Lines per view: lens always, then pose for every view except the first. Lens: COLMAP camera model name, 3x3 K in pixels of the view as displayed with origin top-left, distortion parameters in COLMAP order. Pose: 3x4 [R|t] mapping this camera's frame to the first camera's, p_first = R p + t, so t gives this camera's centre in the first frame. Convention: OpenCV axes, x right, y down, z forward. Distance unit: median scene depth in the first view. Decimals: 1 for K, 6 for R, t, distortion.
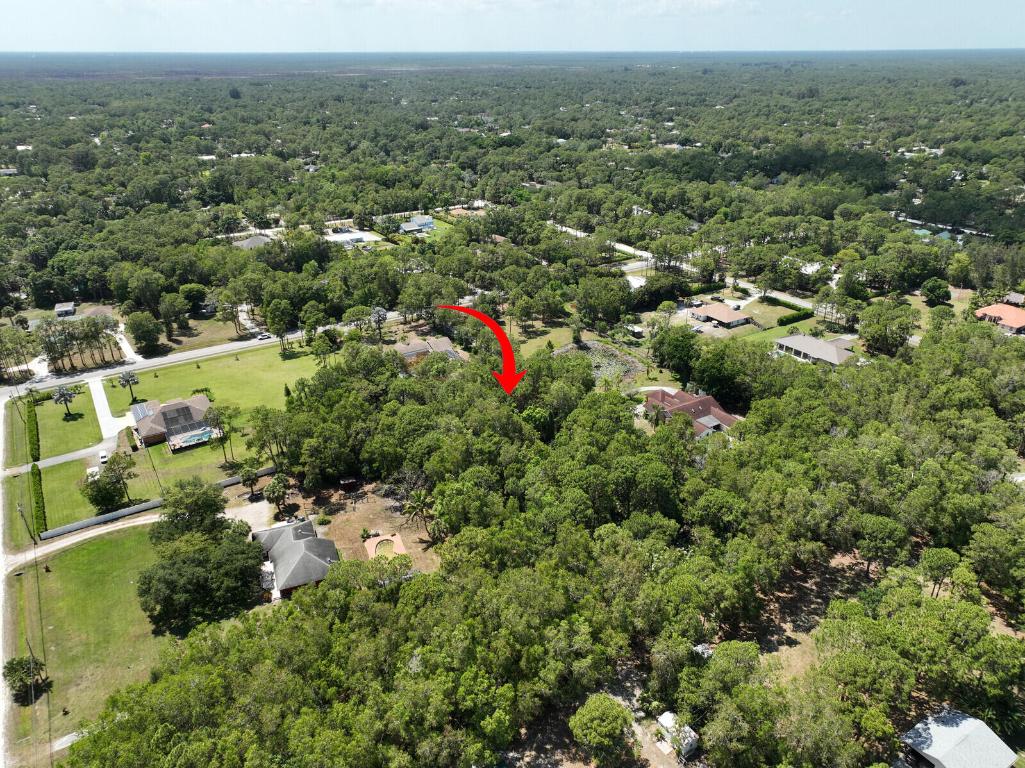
lens RADIAL K [[719.8, 0, 514.4], [0, 719.8, 383.6], [0, 0, 1]] dist [-0.005217, 0.021911]
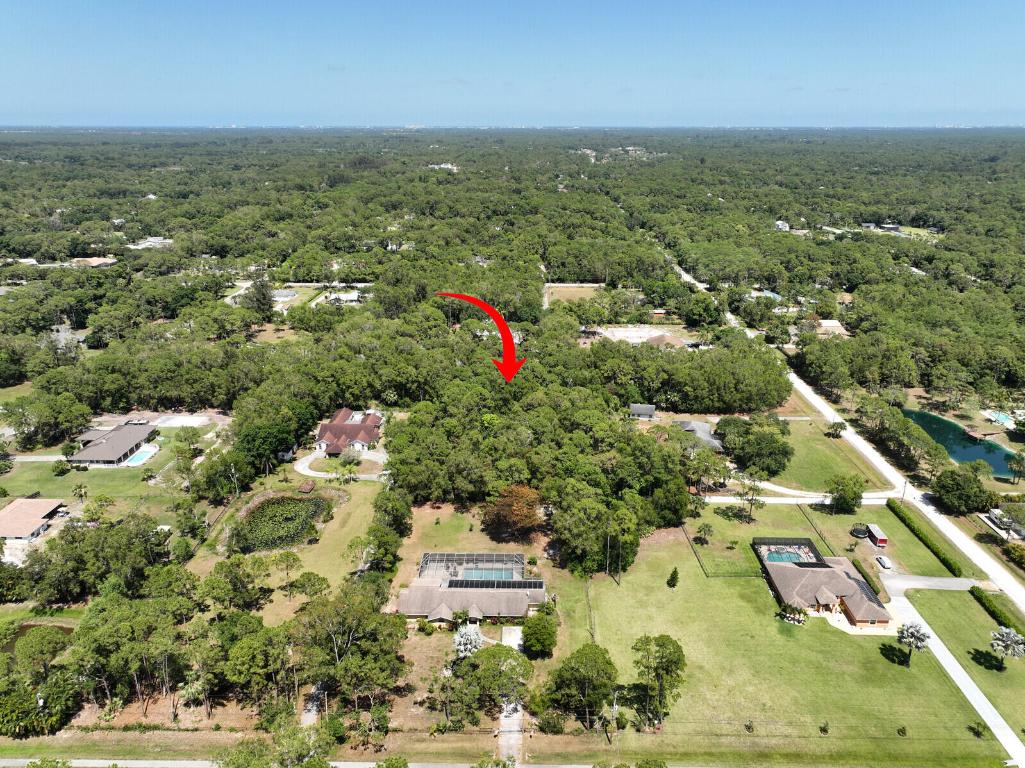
lens RADIAL K [[719.8, 0, 513.2], [0, 719.8, 387.4], [0, 0, 1]] dist [-0.005217, 0.021911]
pose [[-0.828590, -0.191001, 0.526267, -0.443104], [0.238841, 0.729577, 0.640837, -0.536760], [-0.506352, 0.656686, -0.558902, 1.143728]]
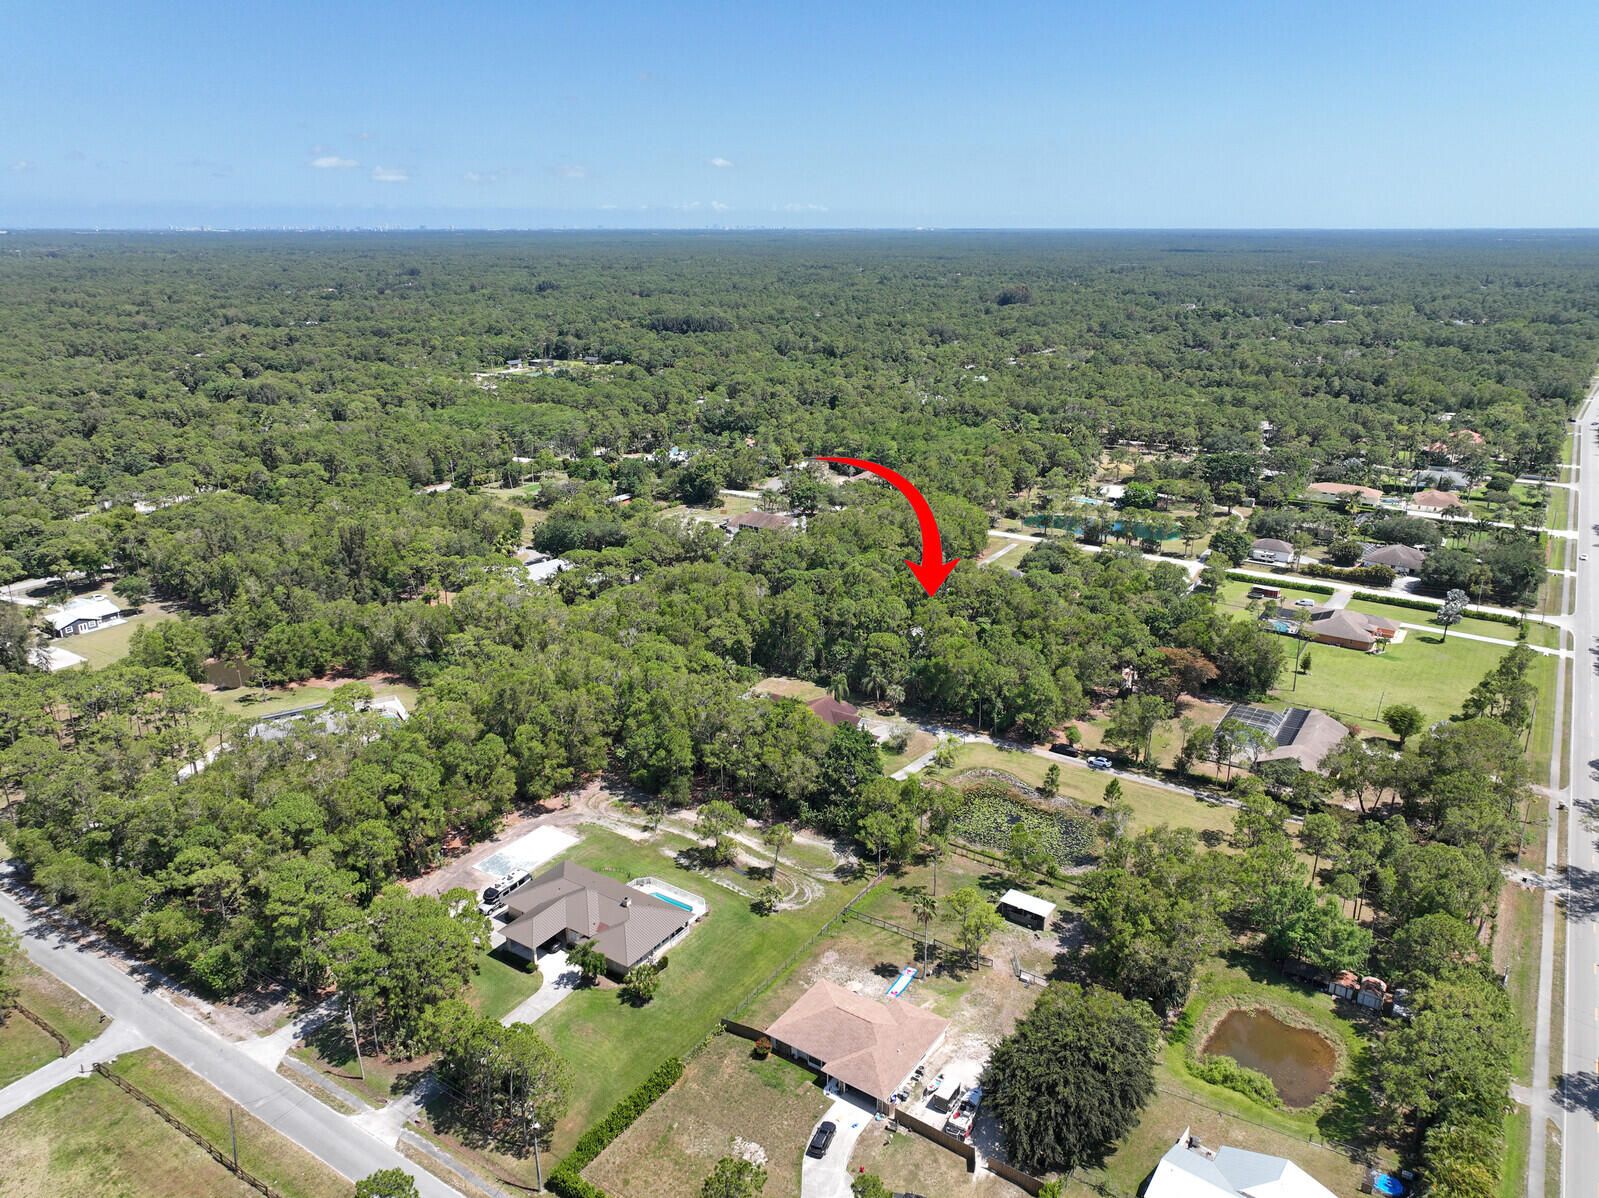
lens RADIAL K [[1123.0, 0, 801.0], [0, 1123.0, 611.1], [0, 0, 1]] dist [-0.005217, 0.021911]
pose [[-0.915936, 0.134833, -0.377996, 0.507274], [-0.166764, 0.728834, 0.664072, -0.603746], [0.365035, 0.671283, -0.645080, 1.278643]]
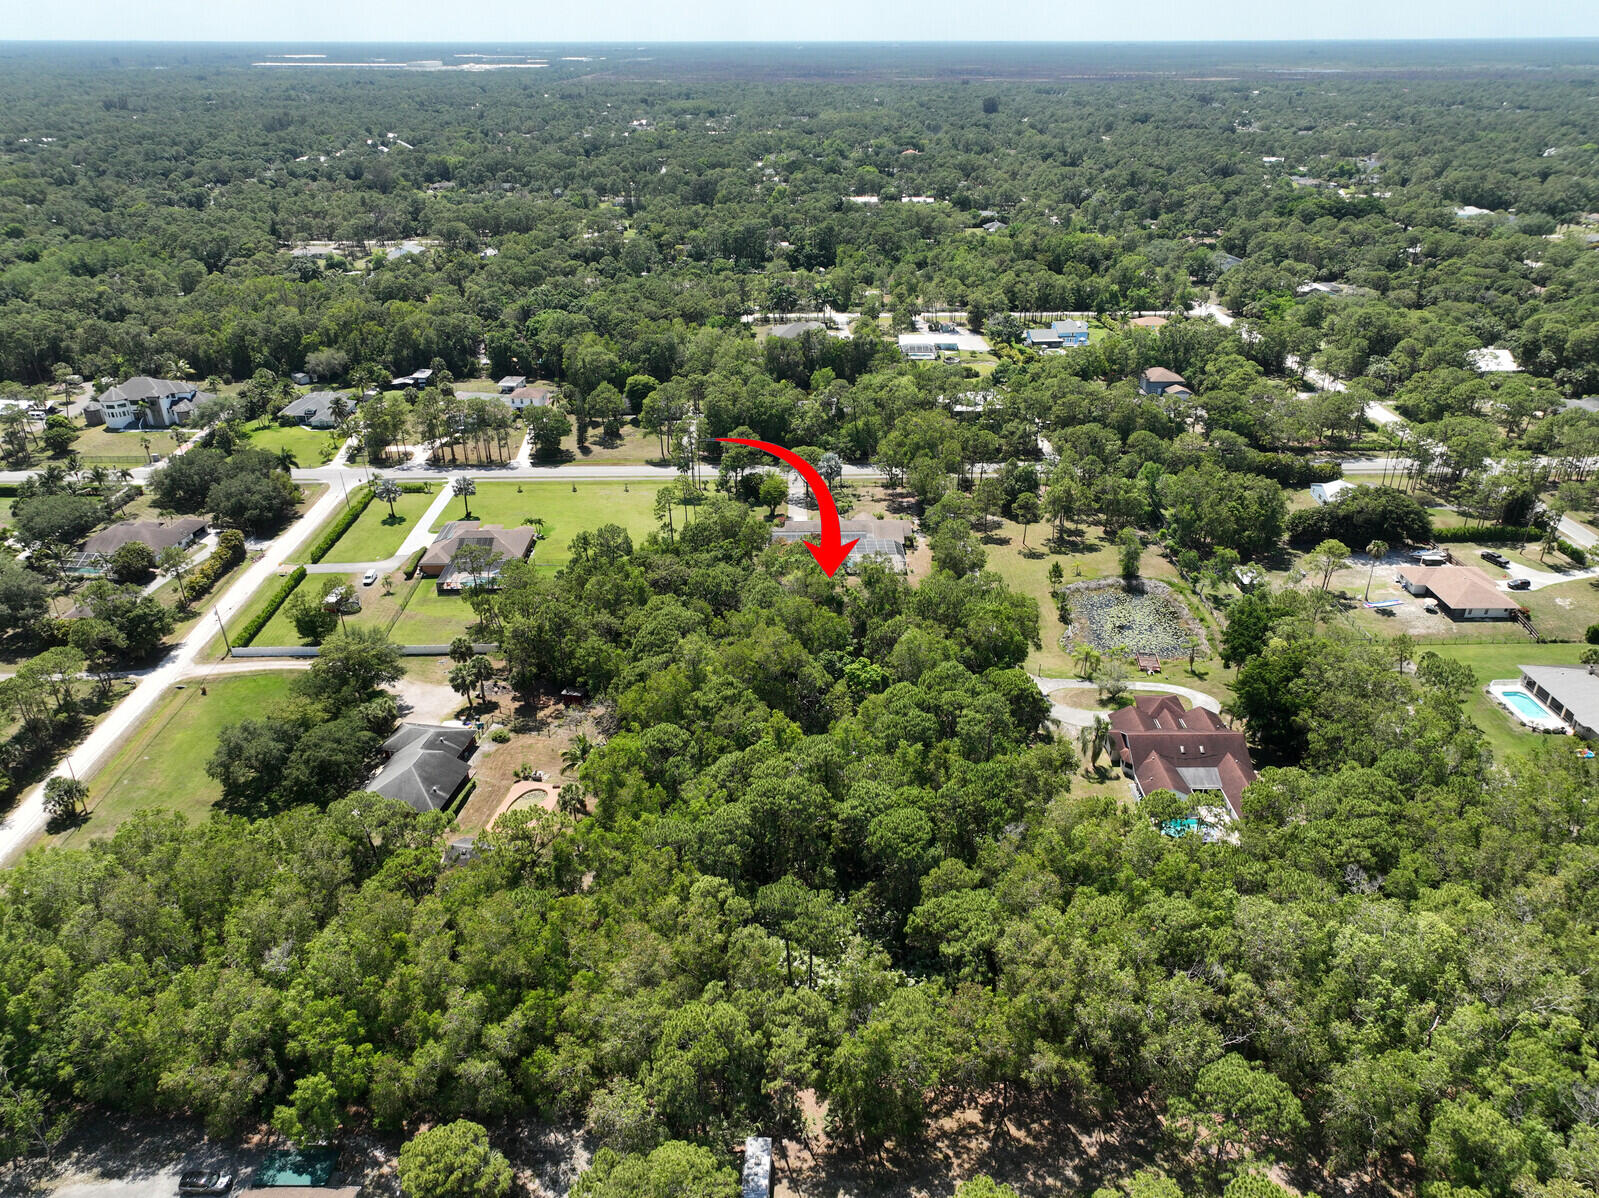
lens RADIAL K [[1123.0, 0, 799.9], [0, 1123.0, 592.5], [0, 0, 1]] dist [-0.005217, 0.021911]
pose [[0.851462, 0.234596, -0.469017, 0.282739], [-0.222780, 0.971458, 0.081472, -0.060286], [0.474744, 0.035117, 0.879423, 0.111784]]
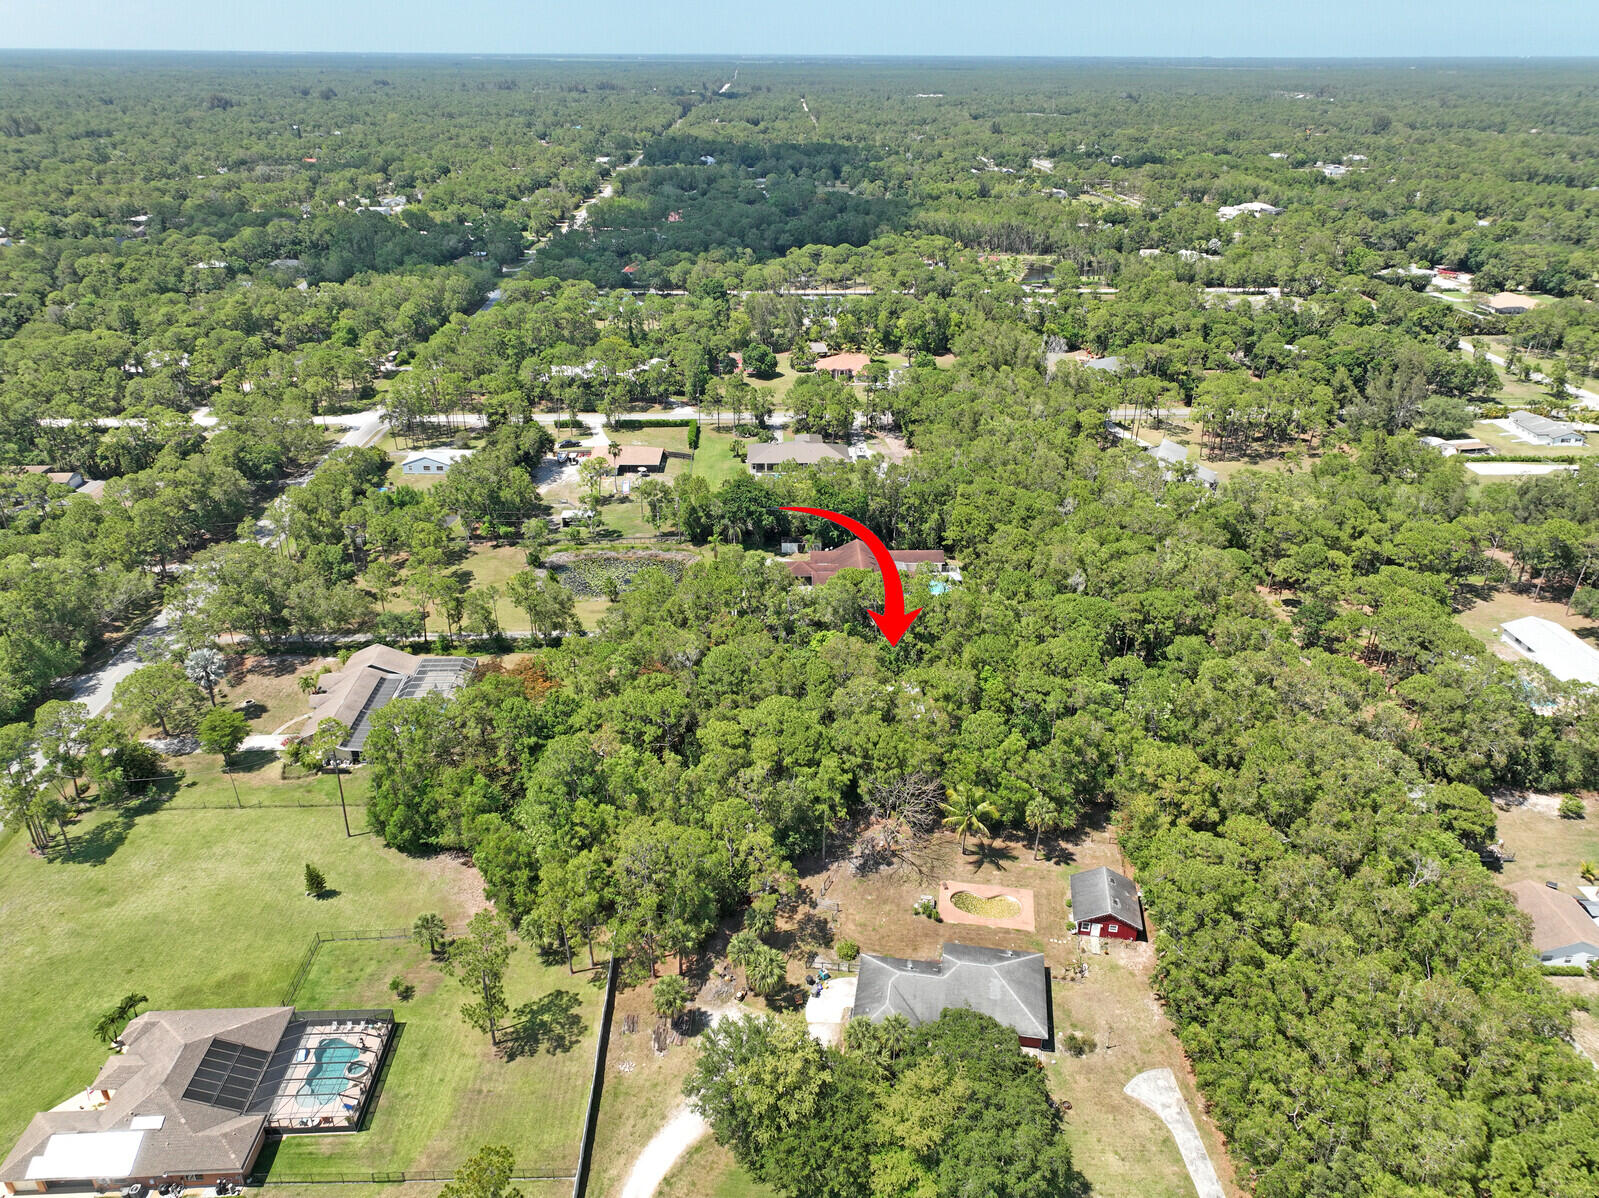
lens RADIAL K [[1123.0, 0, 803.7], [0, 1123.0, 599.6], [0, 0, 1]] dist [-0.005217, 0.021911]
pose [[0.508269, -0.374560, 0.775479, -0.513782], [0.359024, 0.910642, 0.204531, -0.140706], [-0.782792, 0.174459, 0.597328, 0.302098]]
